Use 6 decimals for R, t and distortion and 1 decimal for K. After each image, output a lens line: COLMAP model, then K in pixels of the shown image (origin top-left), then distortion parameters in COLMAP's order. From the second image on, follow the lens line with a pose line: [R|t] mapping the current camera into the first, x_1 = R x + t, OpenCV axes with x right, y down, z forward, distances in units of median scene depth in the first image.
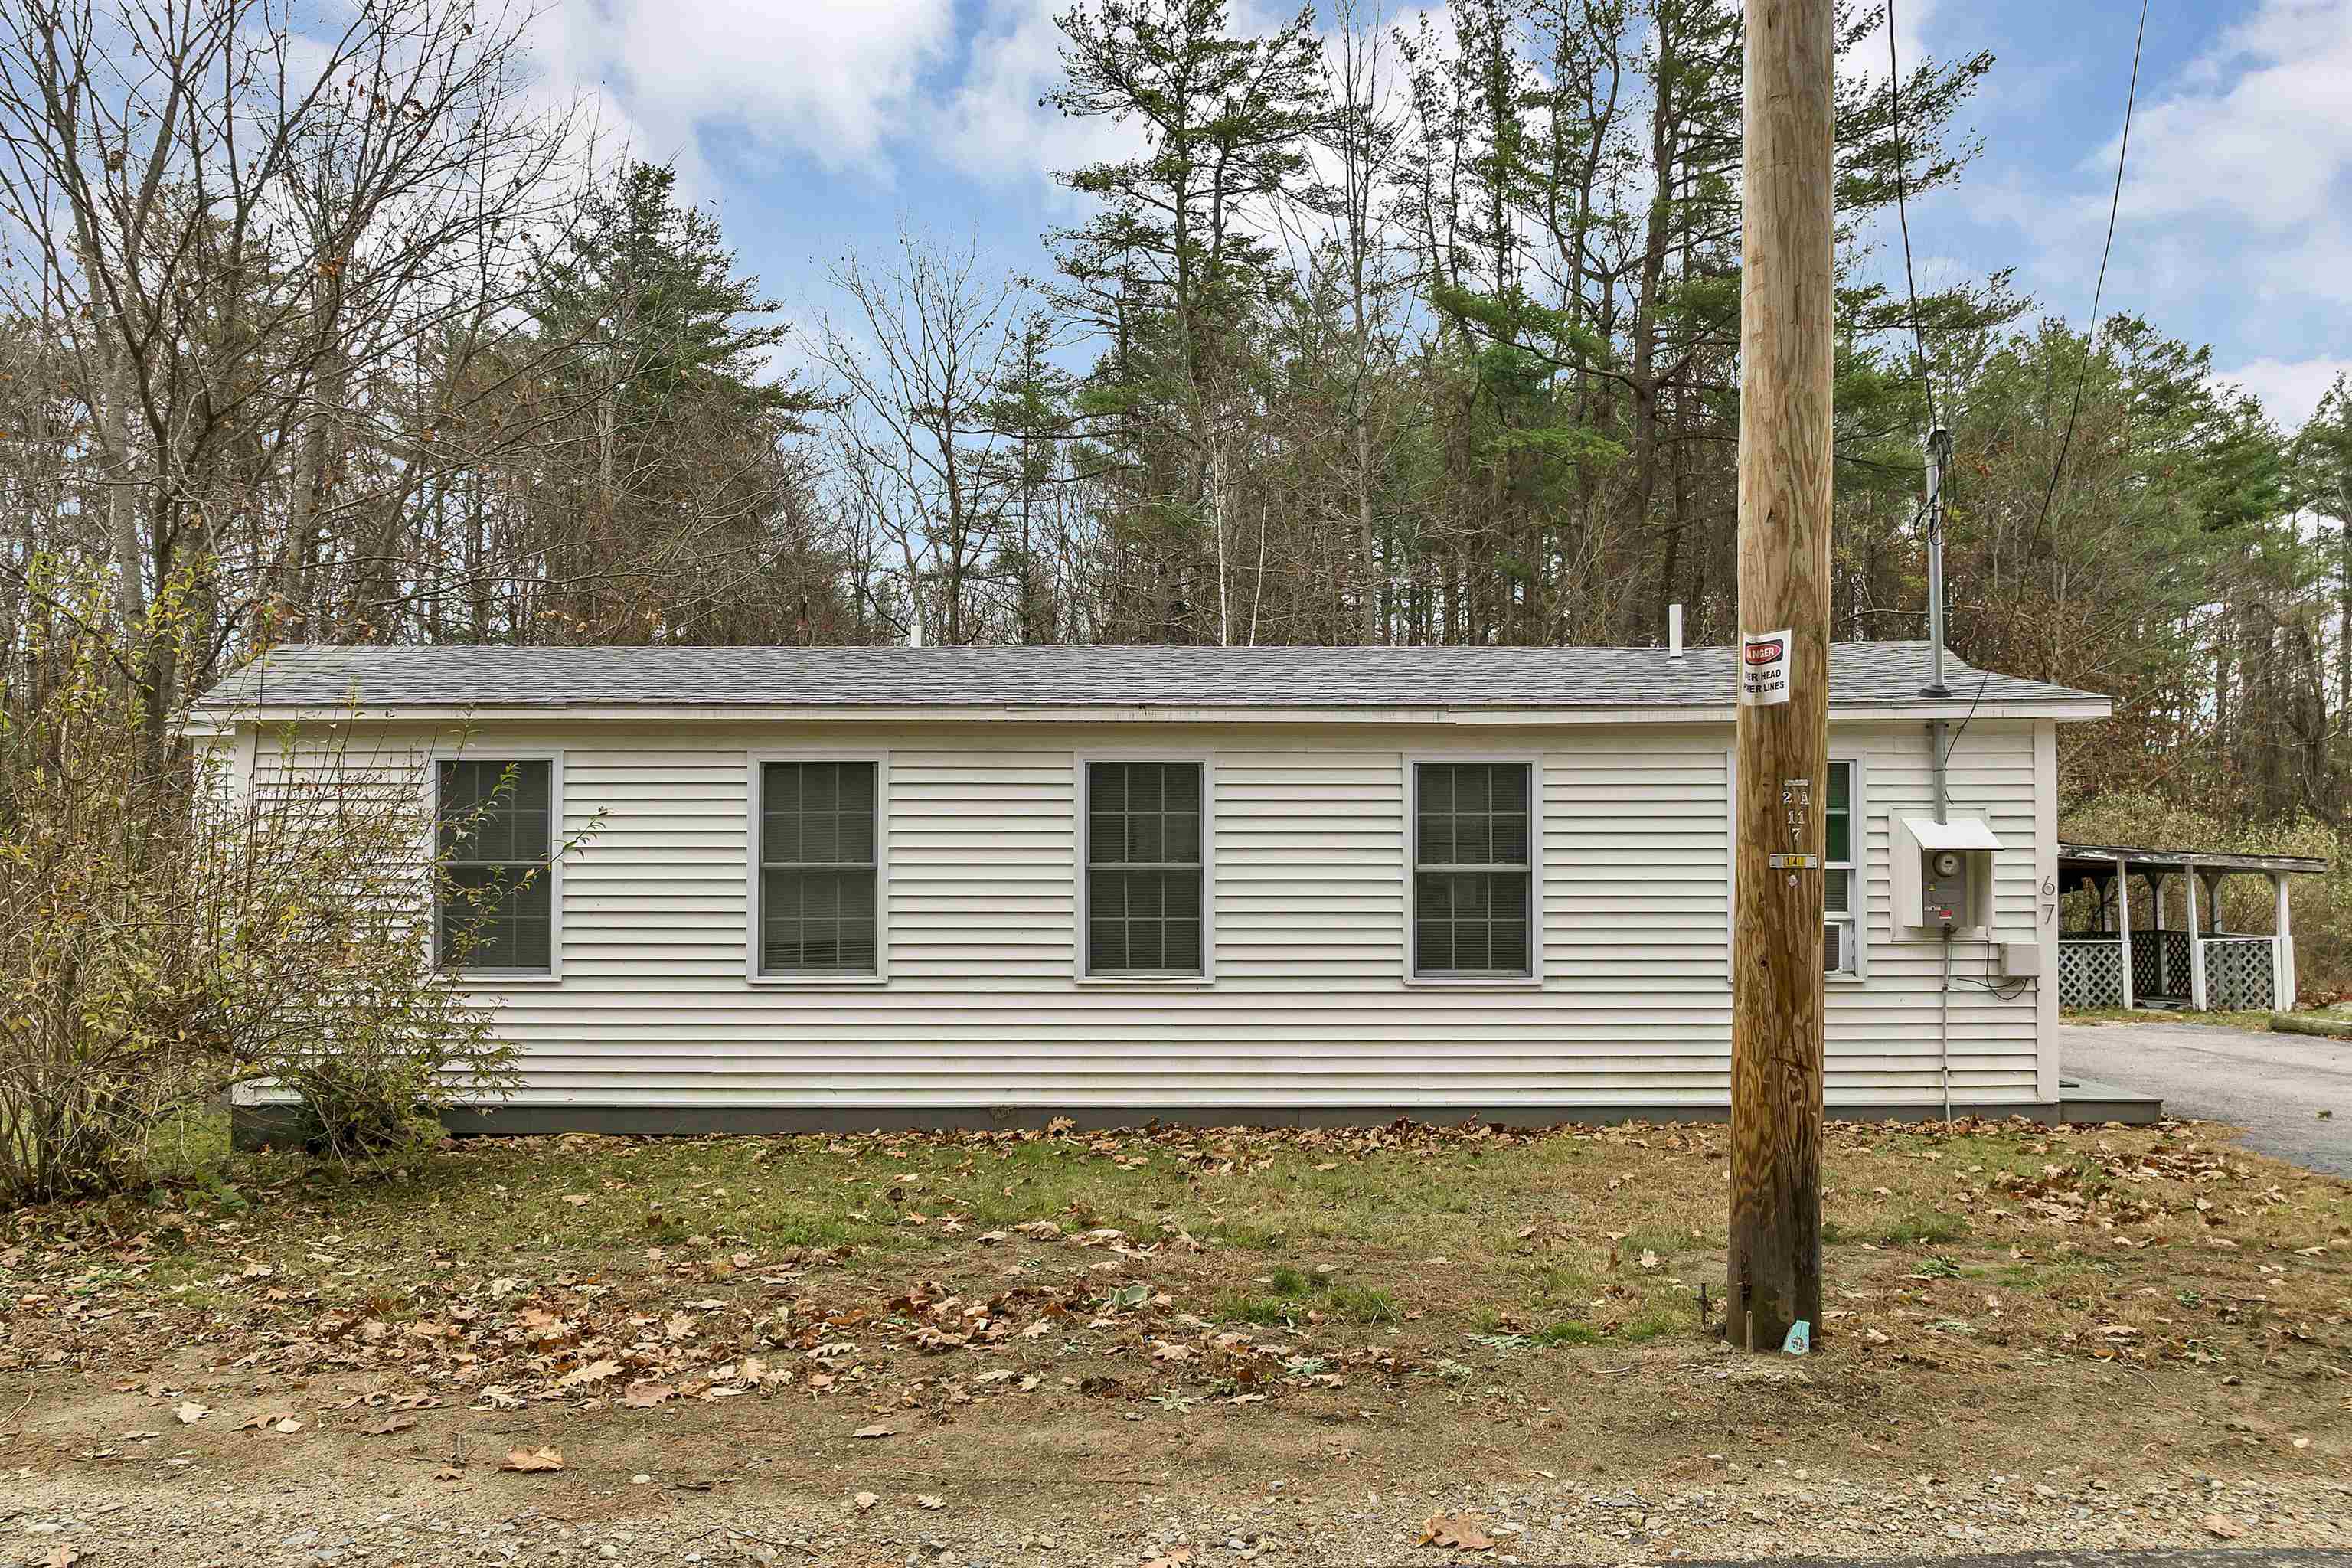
lens RADIAL K [[1662.1, 0, 1176.0], [0, 1662.1, 784.0], [0, 0, 1]] dist [-0.002667, -0.101742]
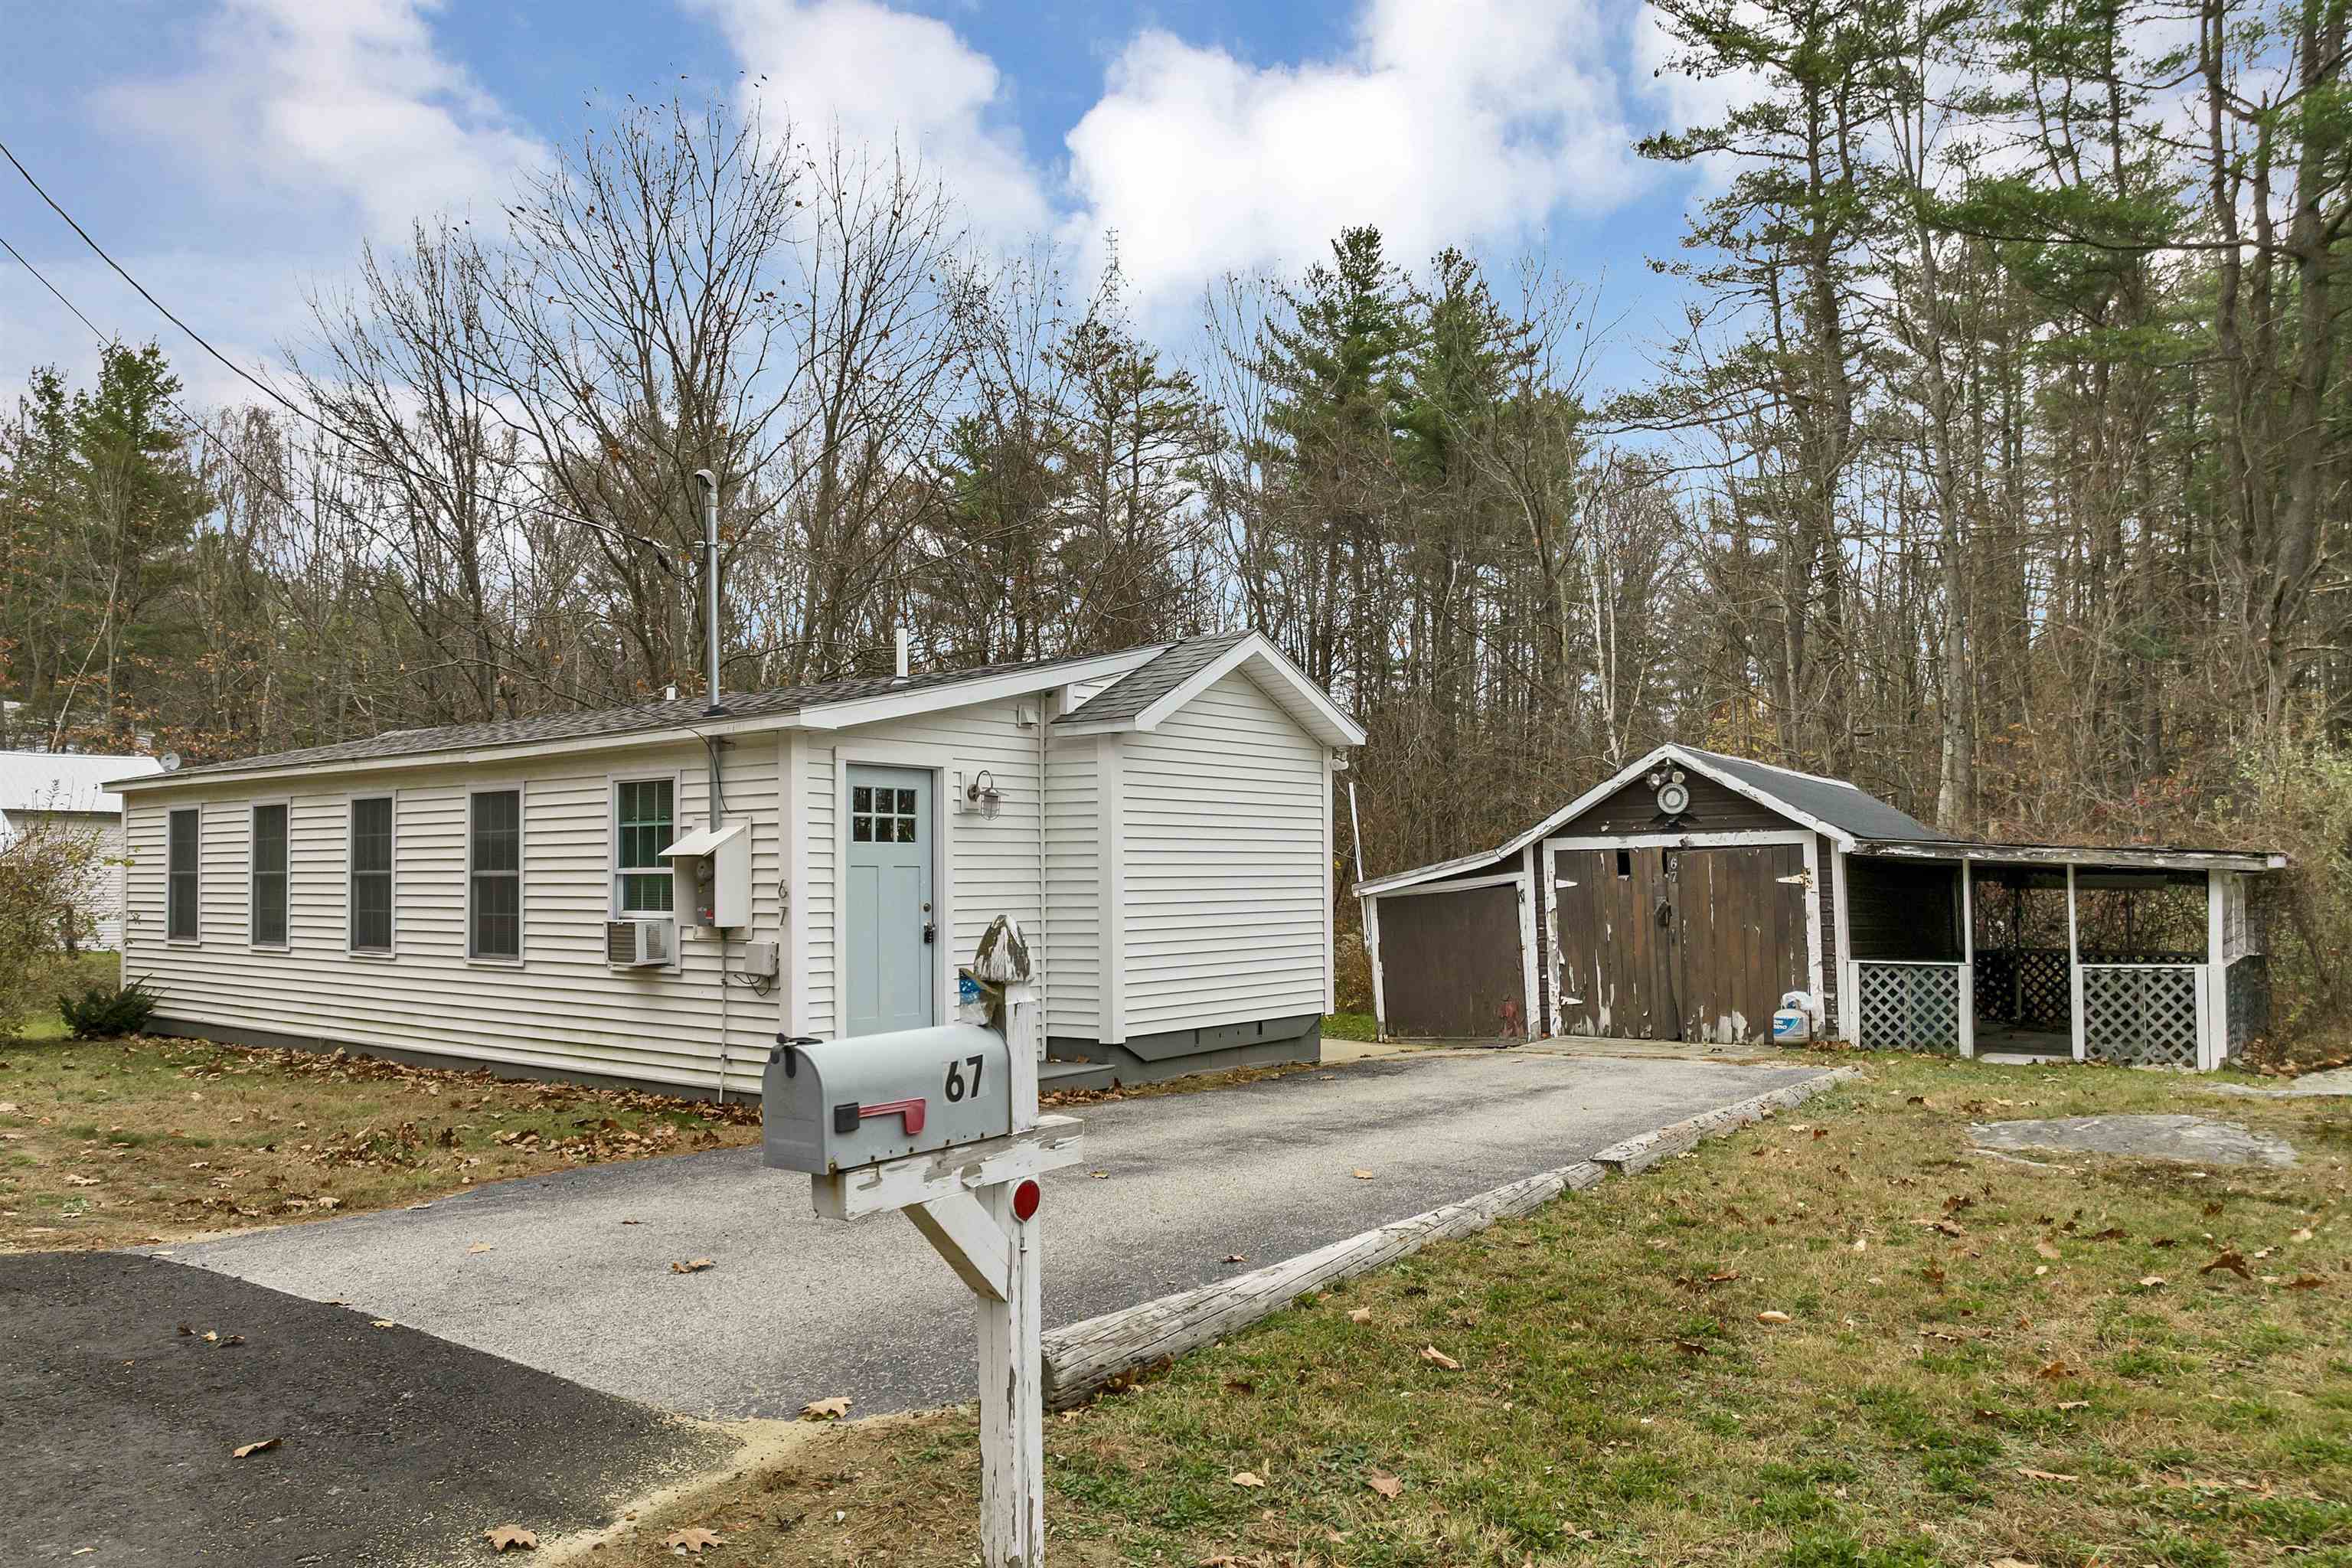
lens RADIAL K [[1682.0, 0, 1177.1], [0, 1682.0, 815.7], [0, 0, 1]] dist [-0.072932, 0.046595]
pose [[0.803951, -0.030826, -0.593896, 0.749947], [0.036681, 0.999325, -0.002214, 0.014972], [0.593563, -0.020005, 0.804539, 0.161819]]
